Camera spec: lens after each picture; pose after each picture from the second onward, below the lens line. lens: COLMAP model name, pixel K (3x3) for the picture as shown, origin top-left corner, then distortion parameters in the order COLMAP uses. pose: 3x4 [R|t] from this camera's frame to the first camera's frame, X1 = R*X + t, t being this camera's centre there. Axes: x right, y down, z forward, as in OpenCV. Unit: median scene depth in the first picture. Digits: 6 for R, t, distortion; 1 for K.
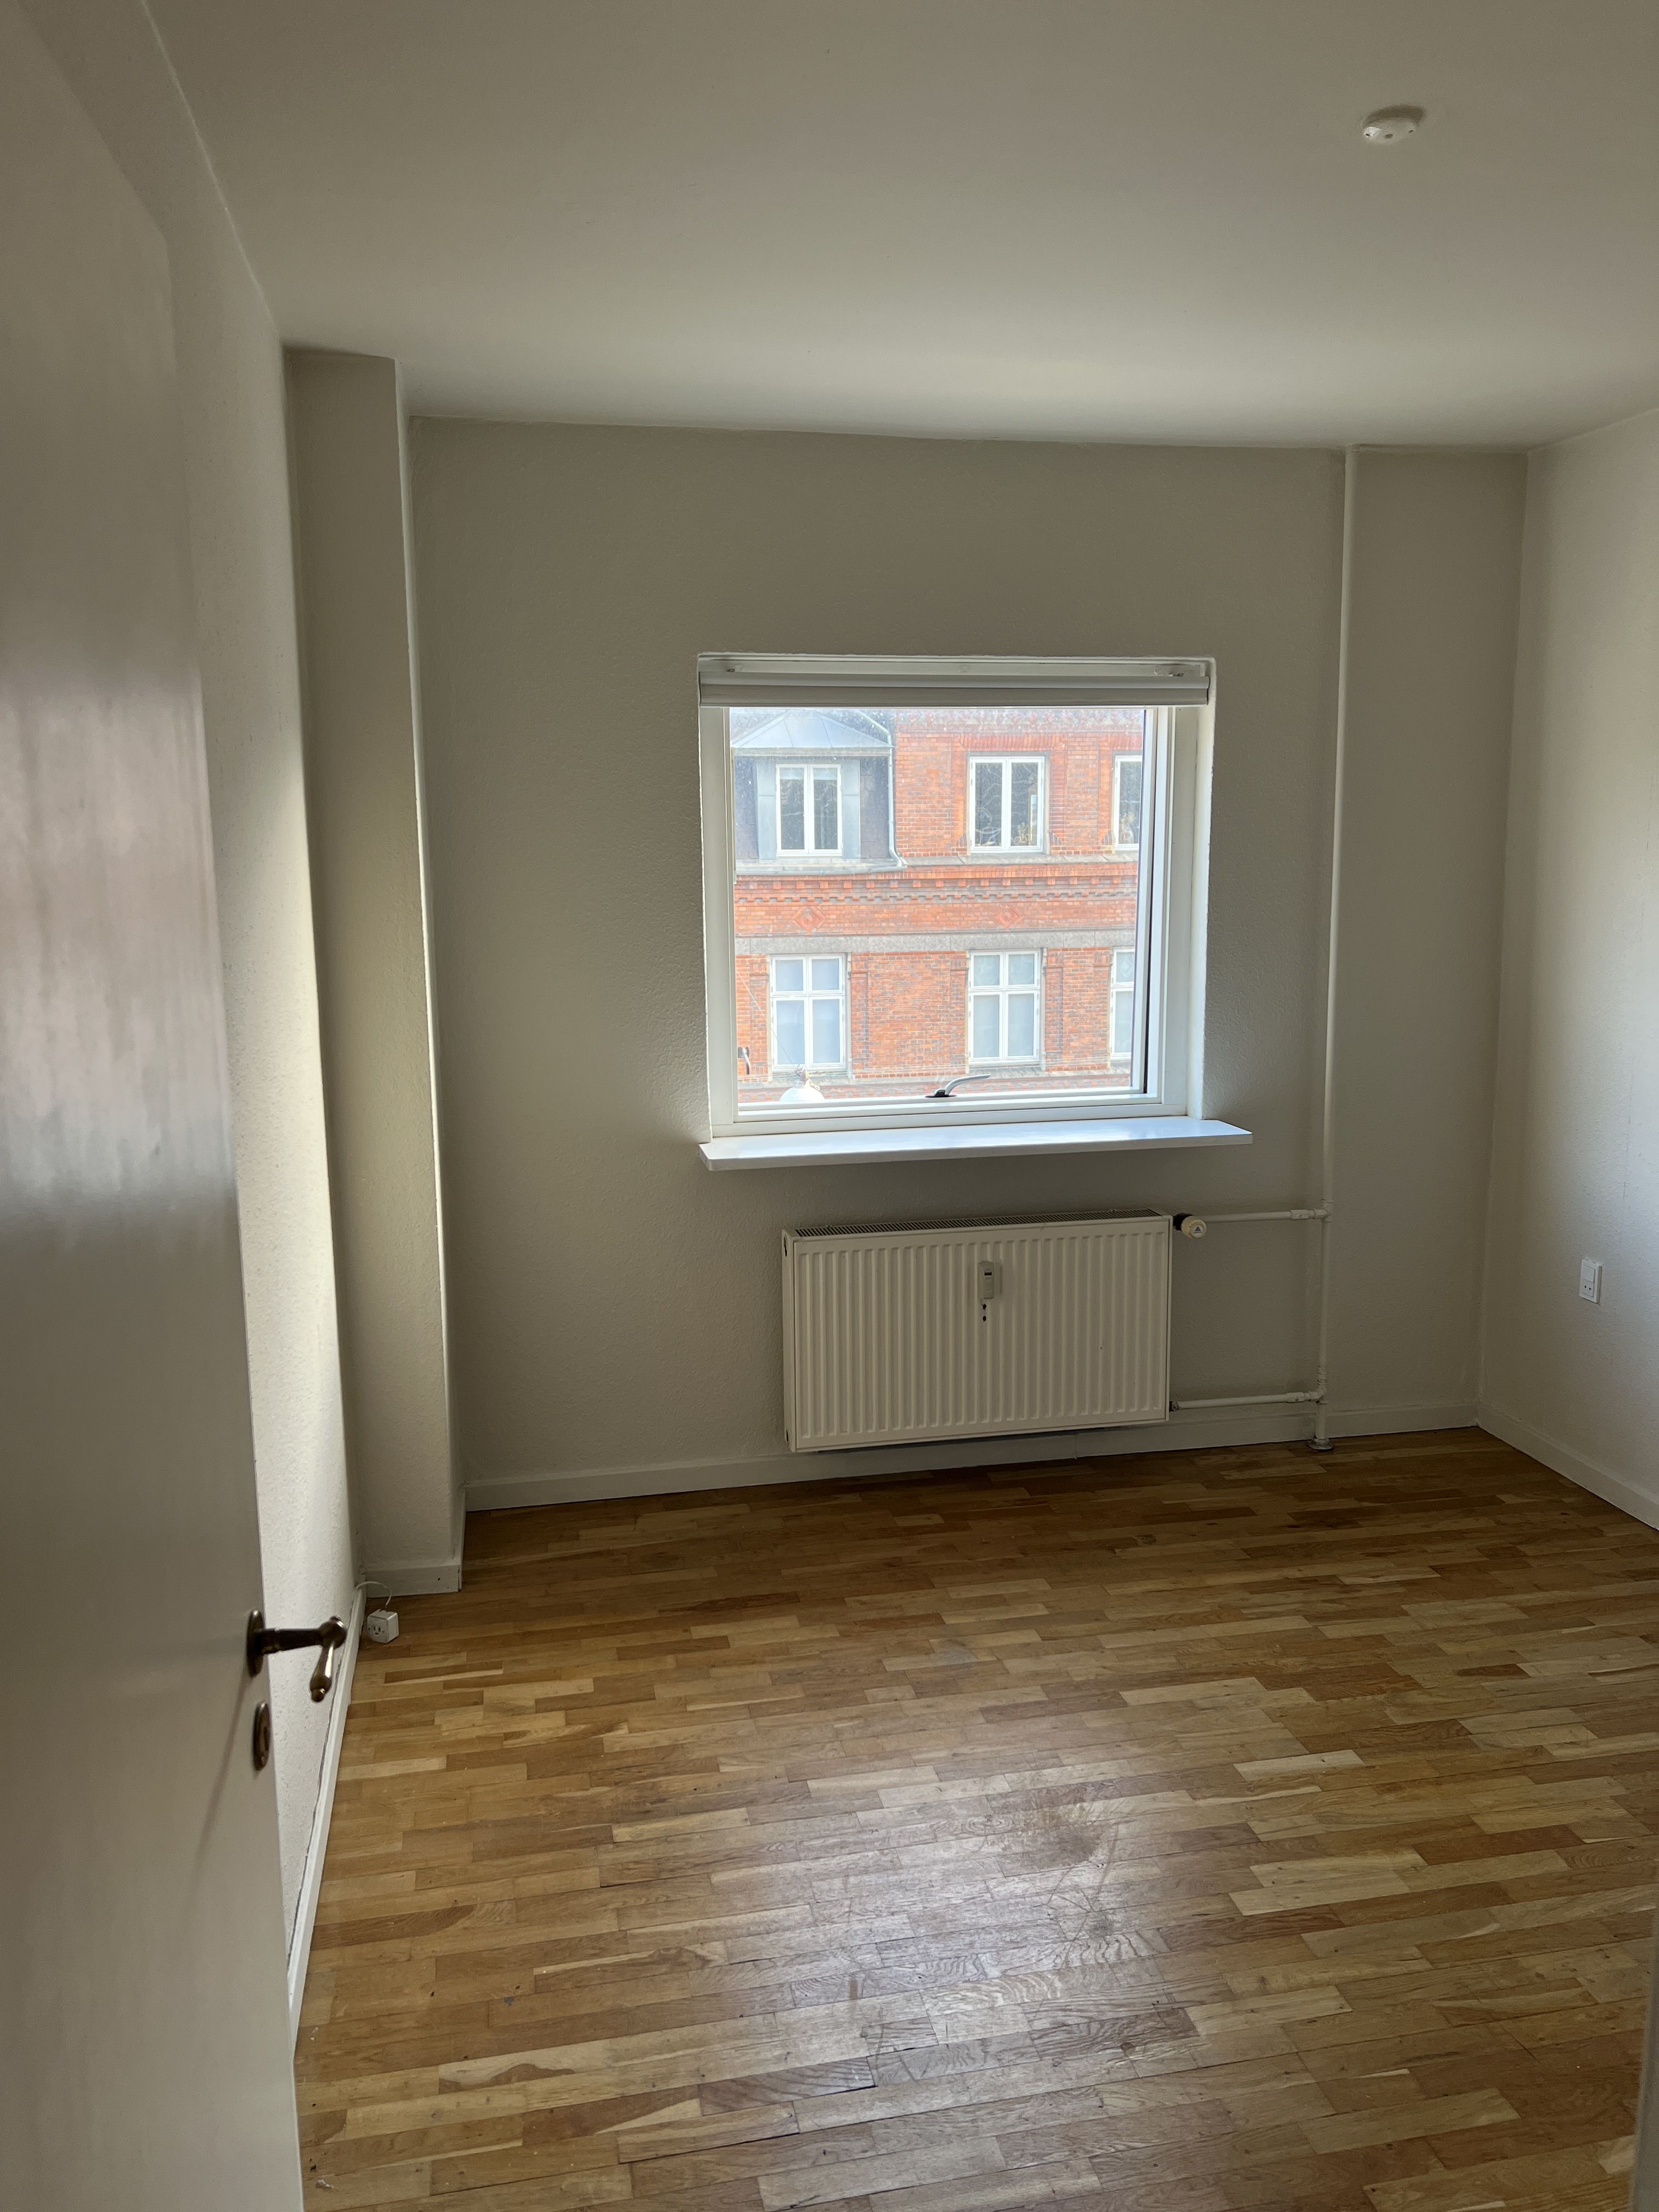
lens RADIAL K [[1665.7, 0, 828.2], [0, 1665.7, 1107.0], [0, 0, 1]] dist [-0.001377, -0.001105]
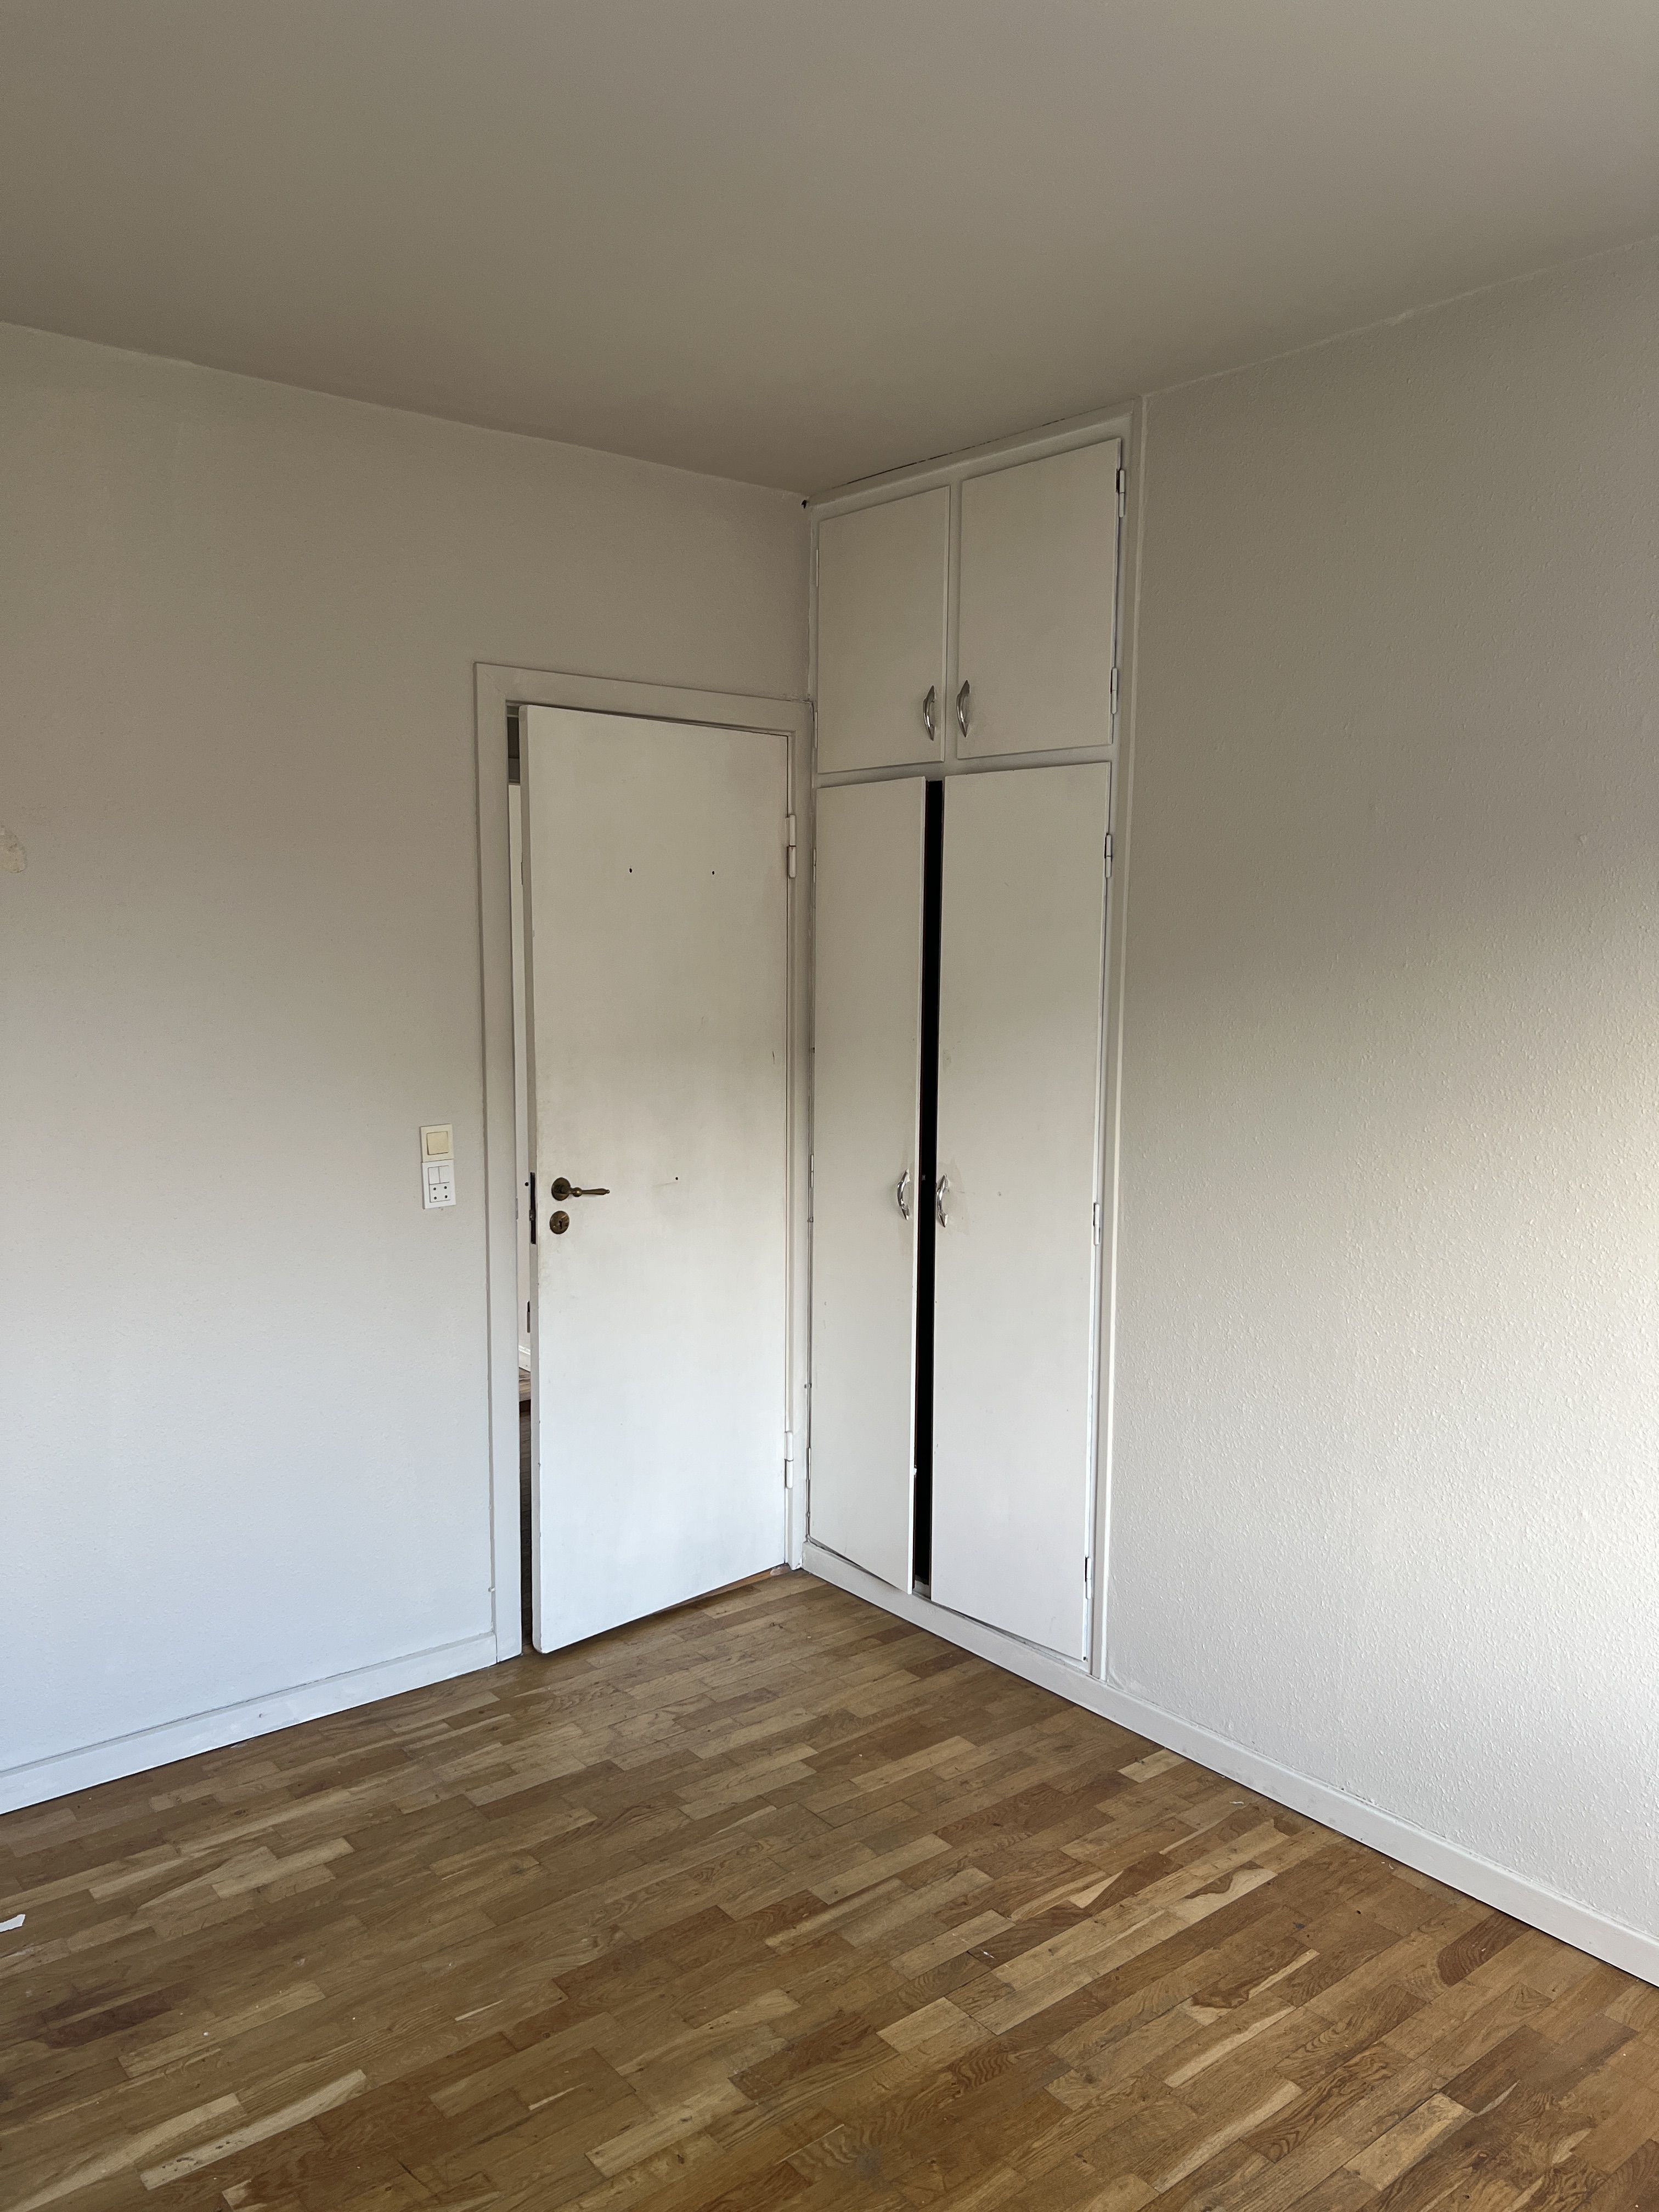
lens RADIAL K [[1665.7, 0, 830.0], [0, 1665.7, 1107.6], [0, 0, 1]] dist [-0.001377, -0.001105]
pose [[-0.884956, 0.053119, -0.462634, 0.619621], [-0.072406, 0.965695, 0.249382, -0.272689], [0.460010, 0.254190, -0.850751, 1.782614]]
